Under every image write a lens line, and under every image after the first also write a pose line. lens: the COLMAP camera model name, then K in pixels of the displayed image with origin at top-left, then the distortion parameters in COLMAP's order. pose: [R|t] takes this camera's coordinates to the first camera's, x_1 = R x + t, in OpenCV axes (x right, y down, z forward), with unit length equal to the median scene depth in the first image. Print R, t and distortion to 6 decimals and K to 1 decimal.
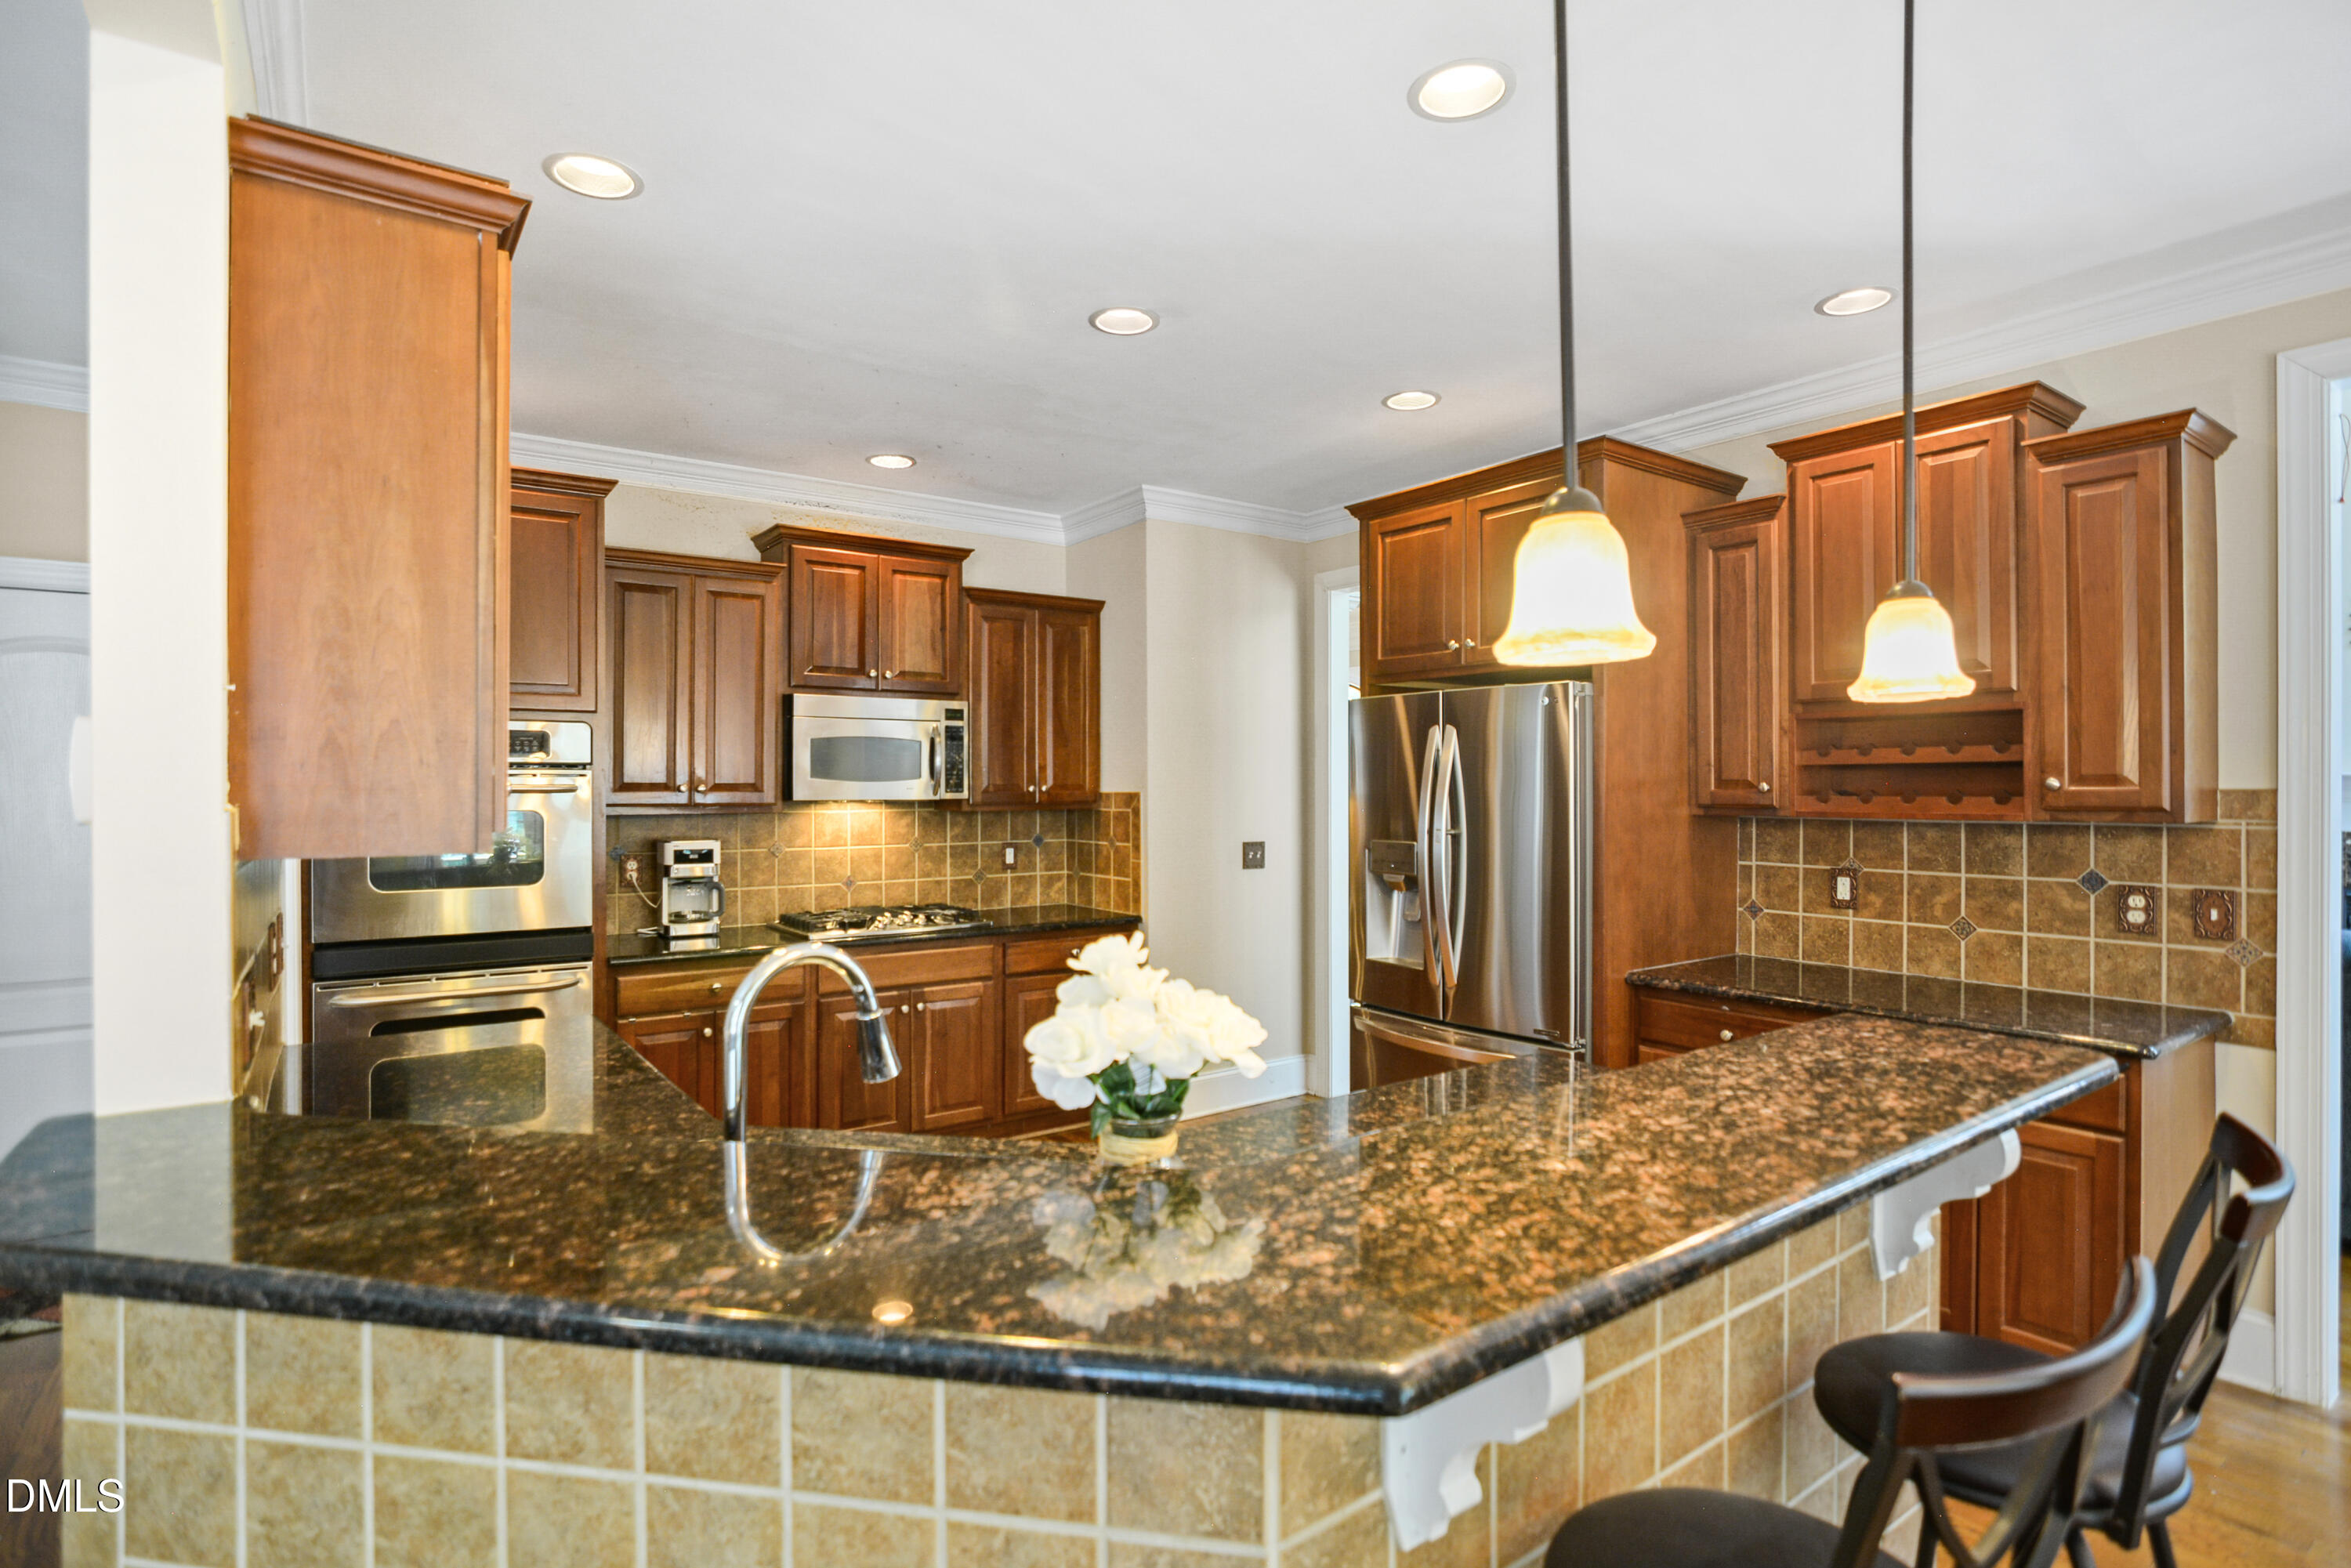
lens RADIAL K [[1168.6, 0, 1193.0], [0, 1168.6, 787.4], [0, 0, 1]] dist [-0.032548, 0.010139]
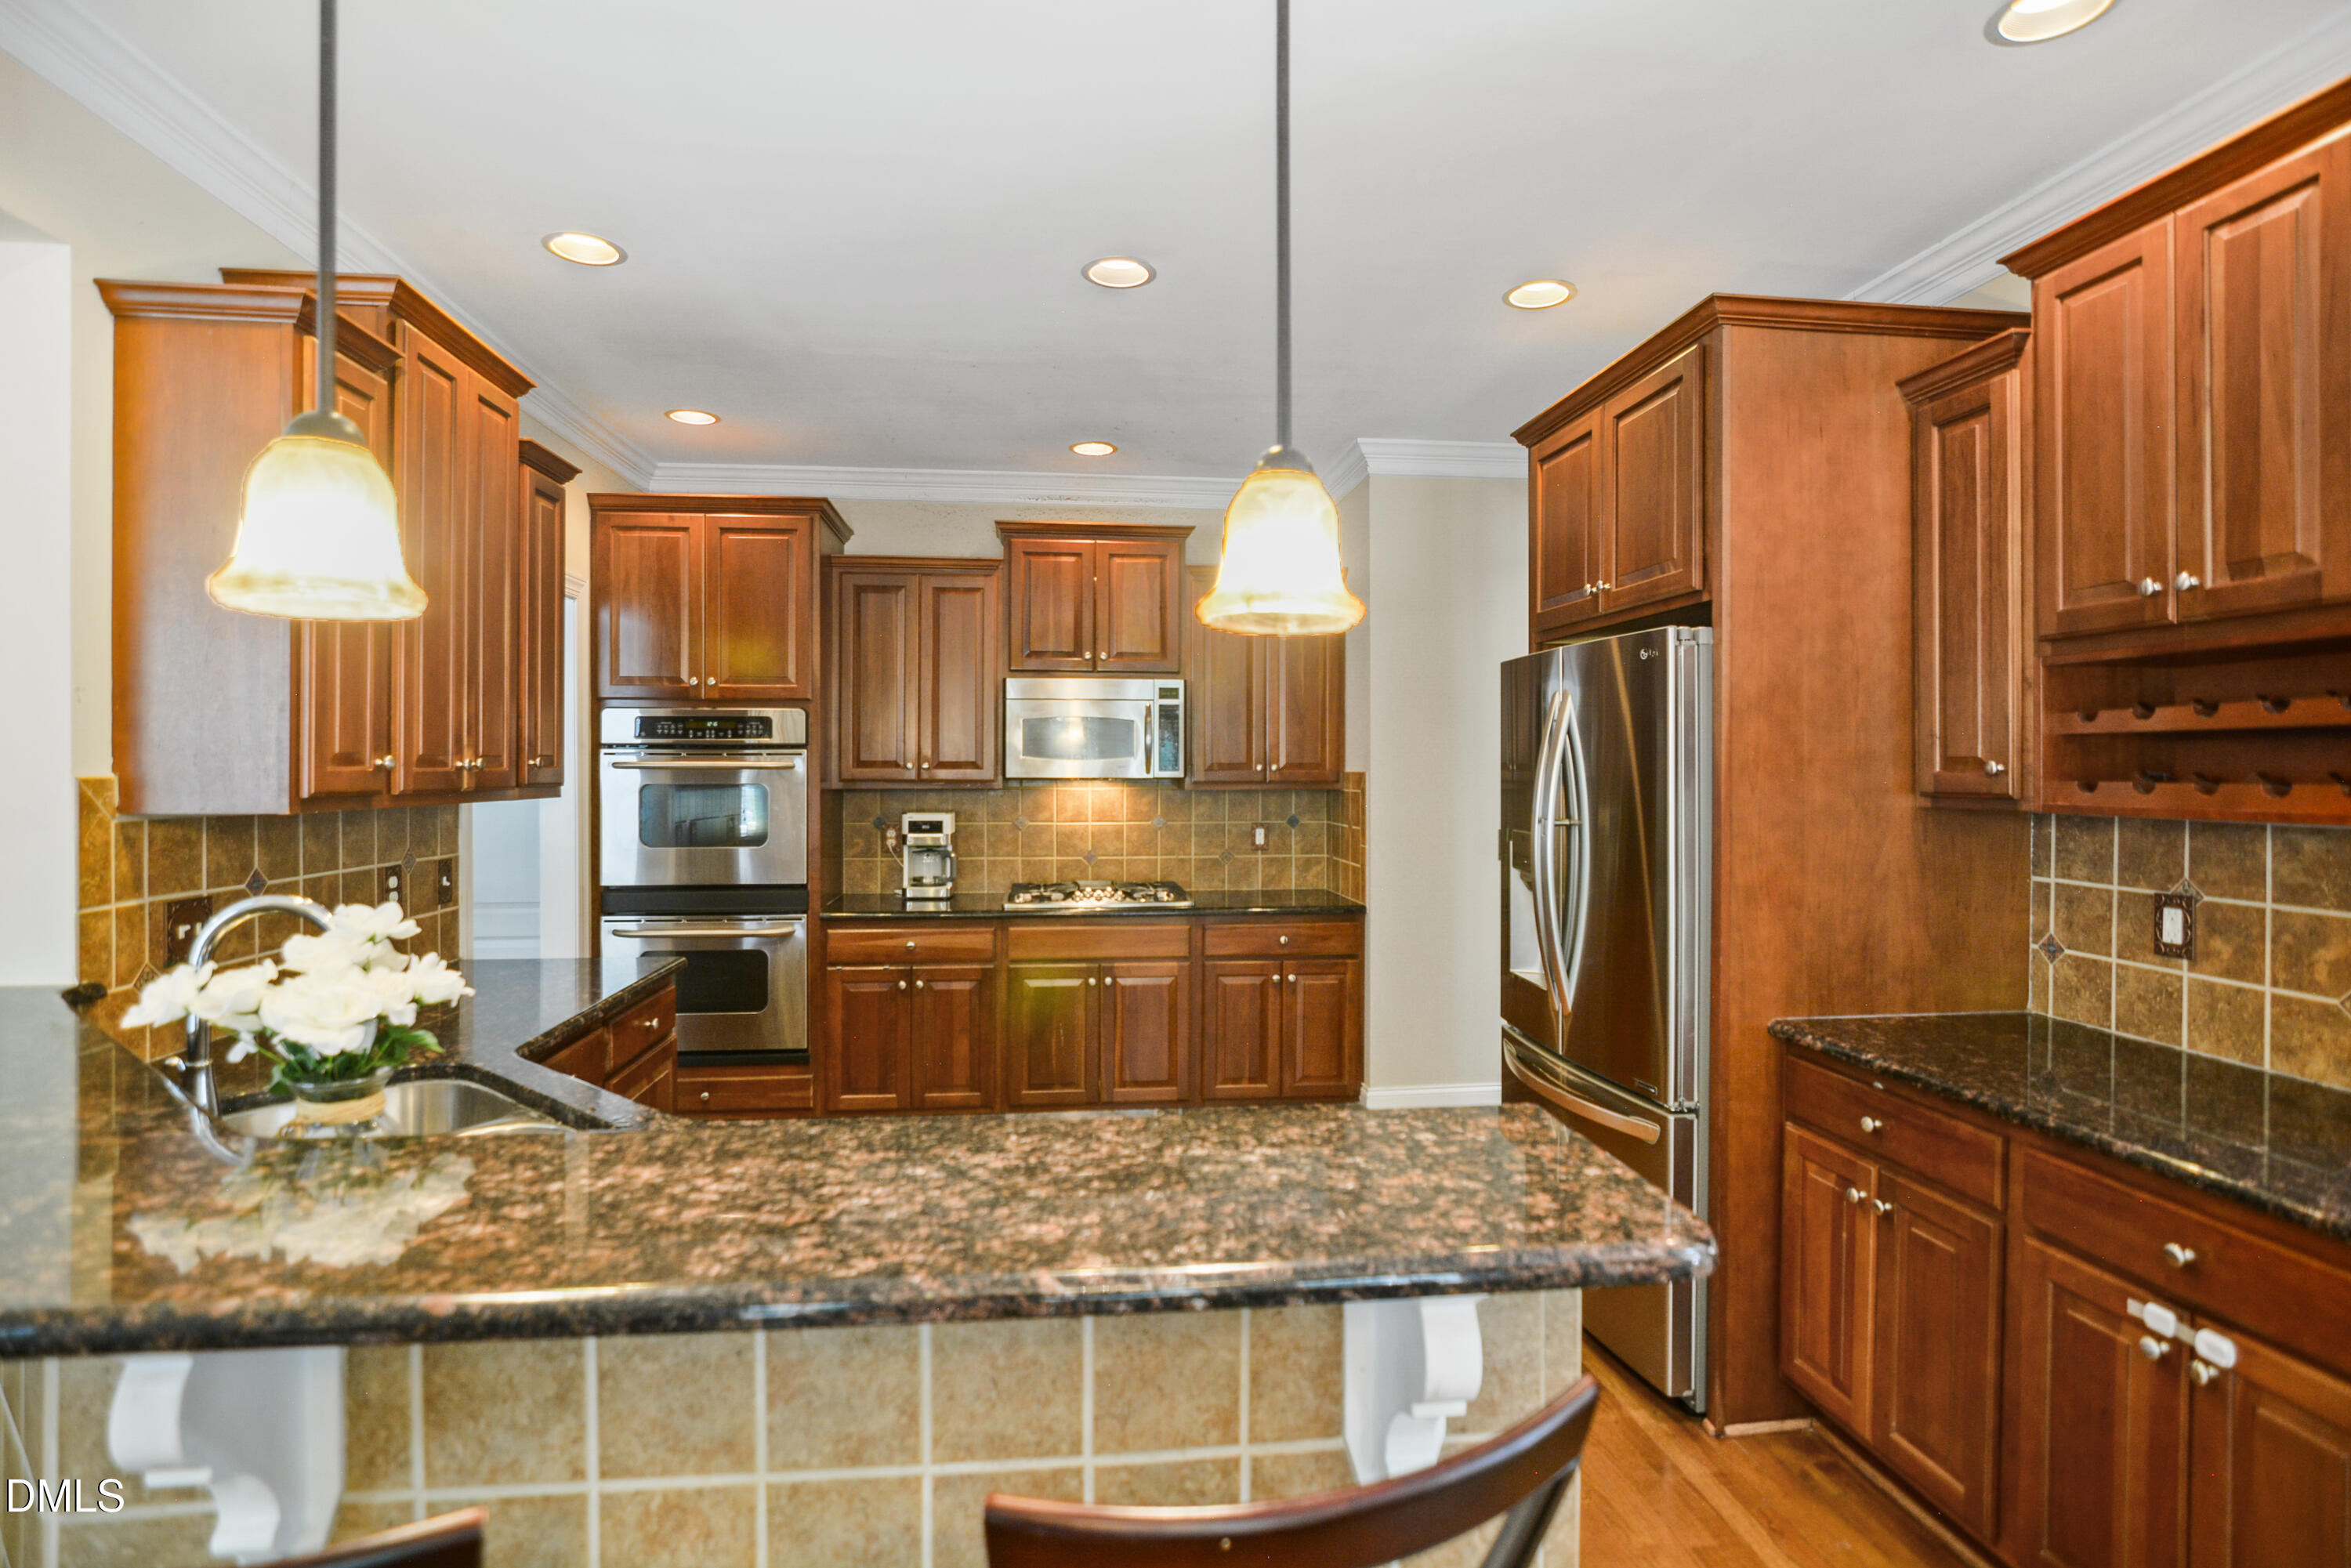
lens RADIAL K [[1168.6, 0, 1170.7], [0, 1168.6, 773.3], [0, 0, 1]] dist [-0.032548, 0.010139]
pose [[0.870125, 0.005757, -0.492797, 0.362770], [-0.003437, 0.999978, 0.005613, 0.000801], [0.492818, -0.003191, 0.870126, 0.160072]]
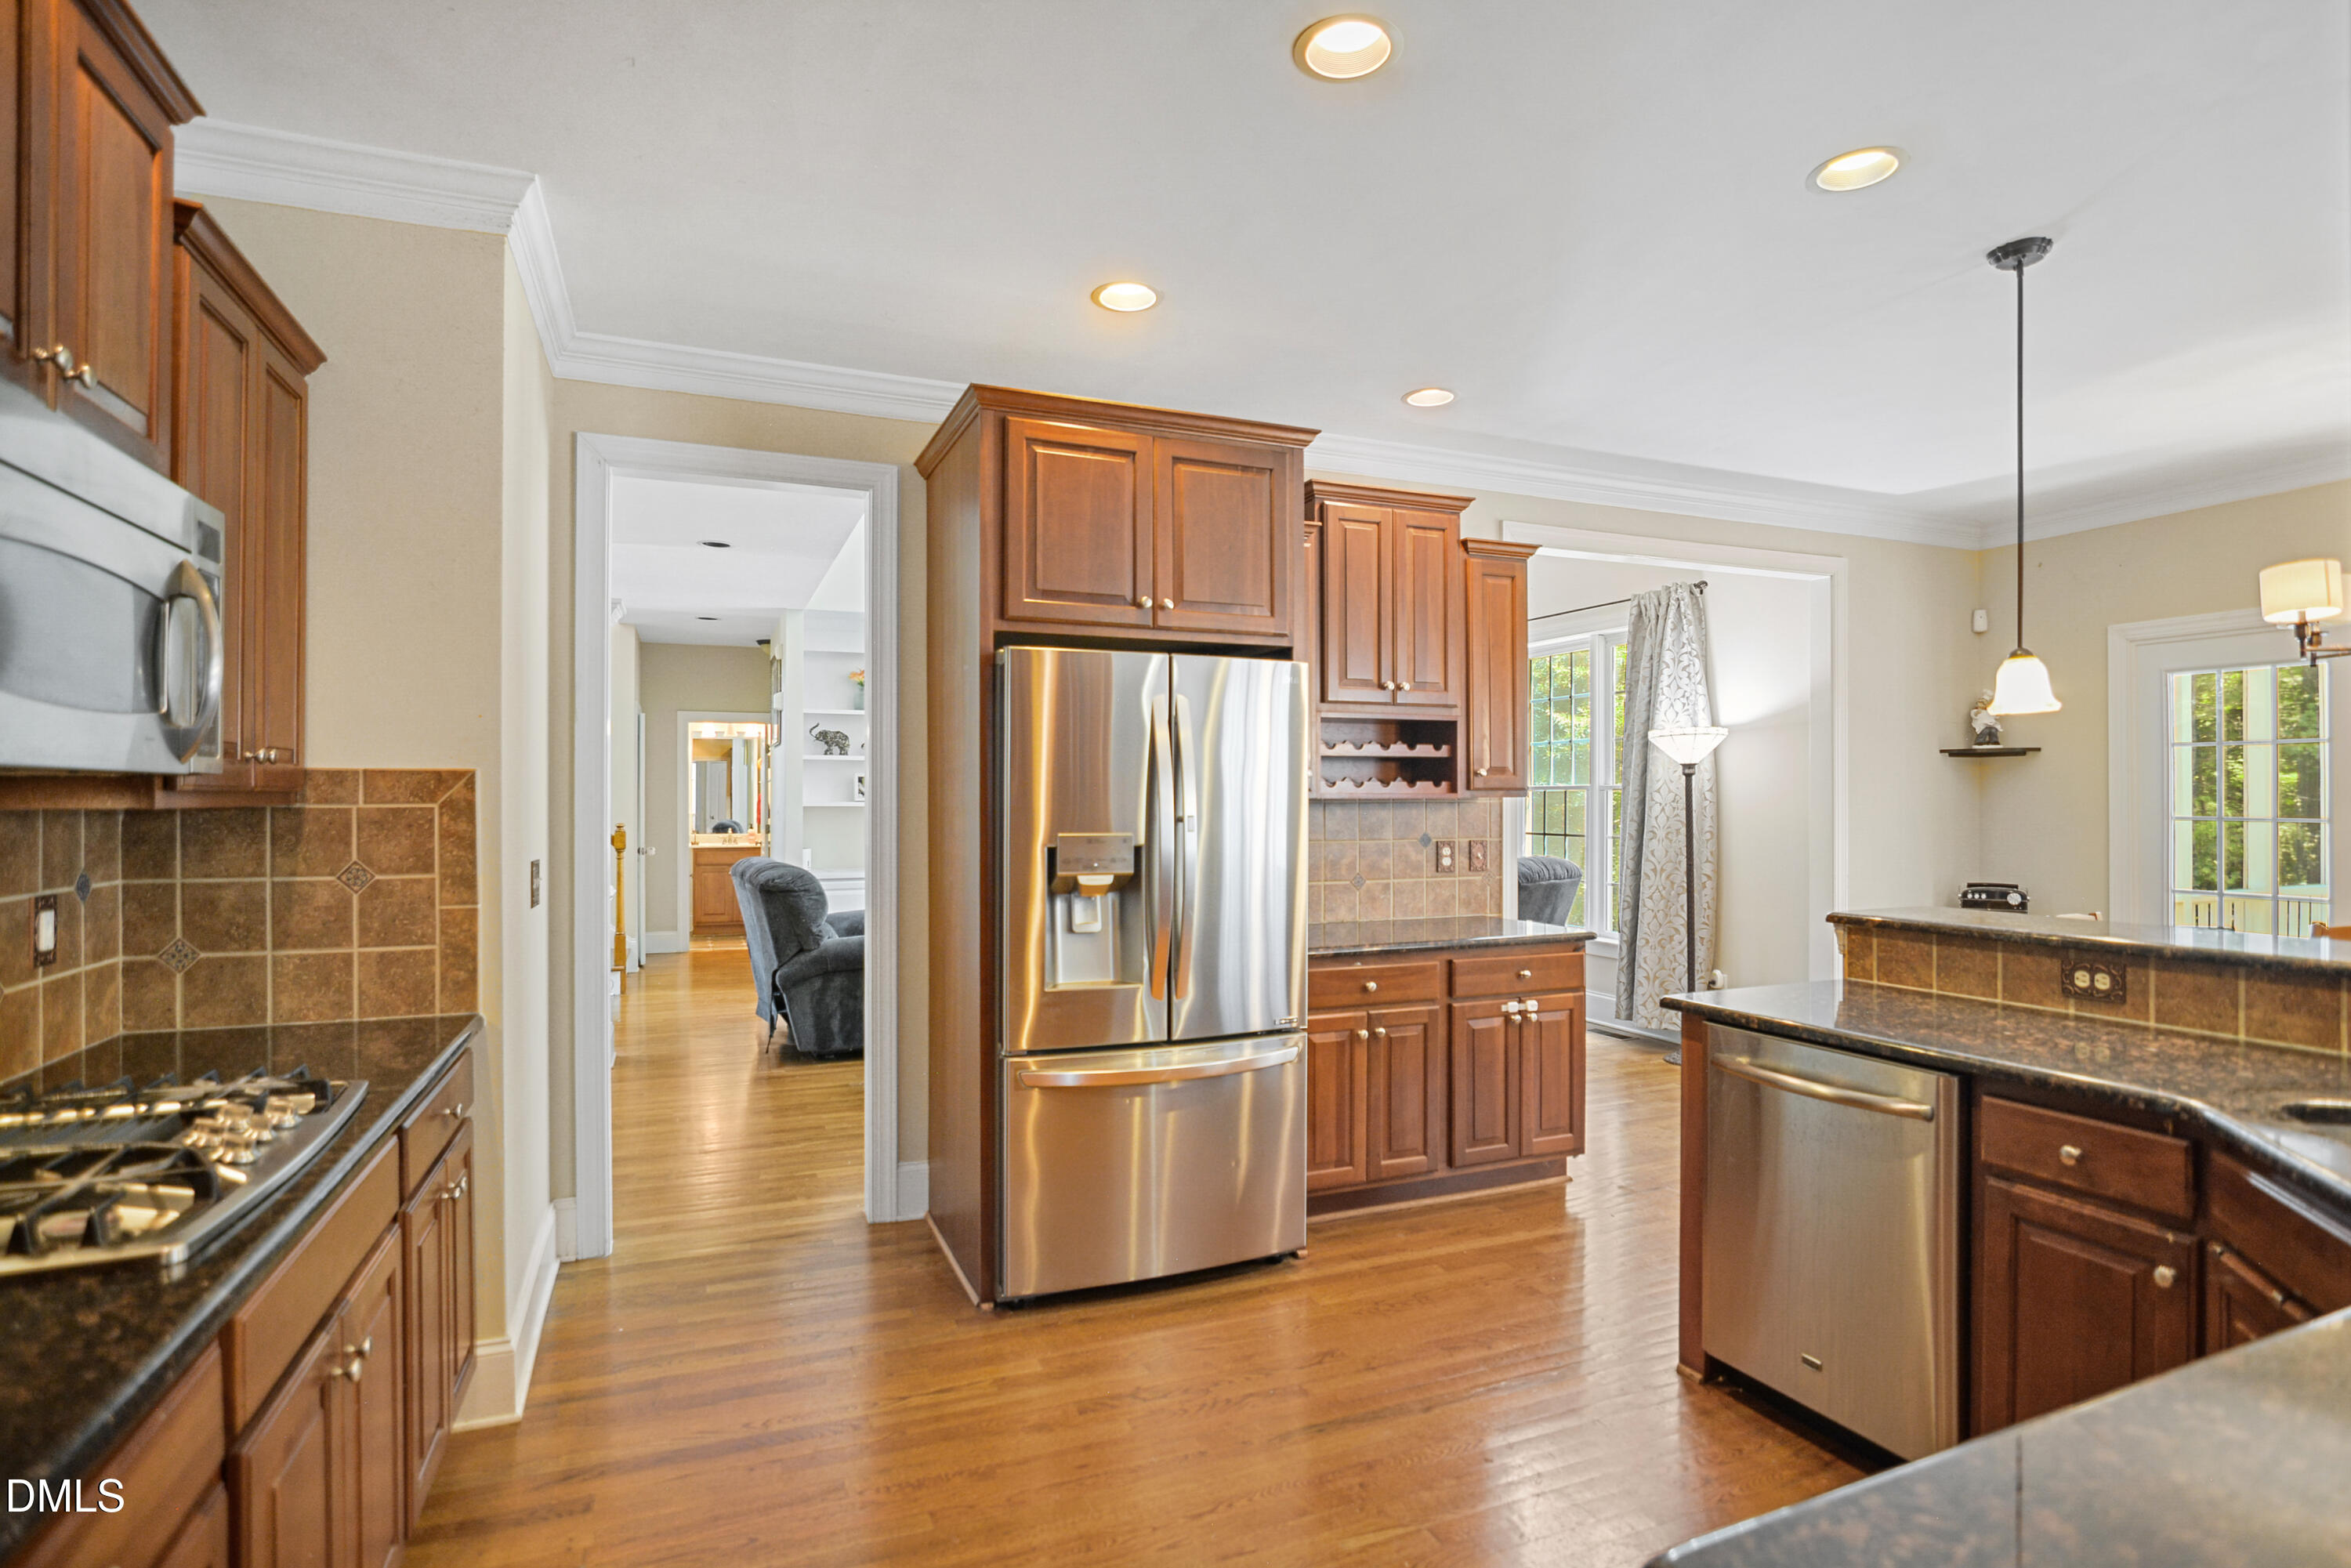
lens RADIAL K [[1168.6, 0, 1137.5], [0, 1168.6, 804.6], [0, 0, 1]] dist [-0.032548, 0.010139]
pose [[0.245004, -0.000961, 0.969522, -0.606969], [0.004852, 0.999988, -0.000235, 0.027313], [-0.969510, 0.004761, 0.245006, 0.786995]]
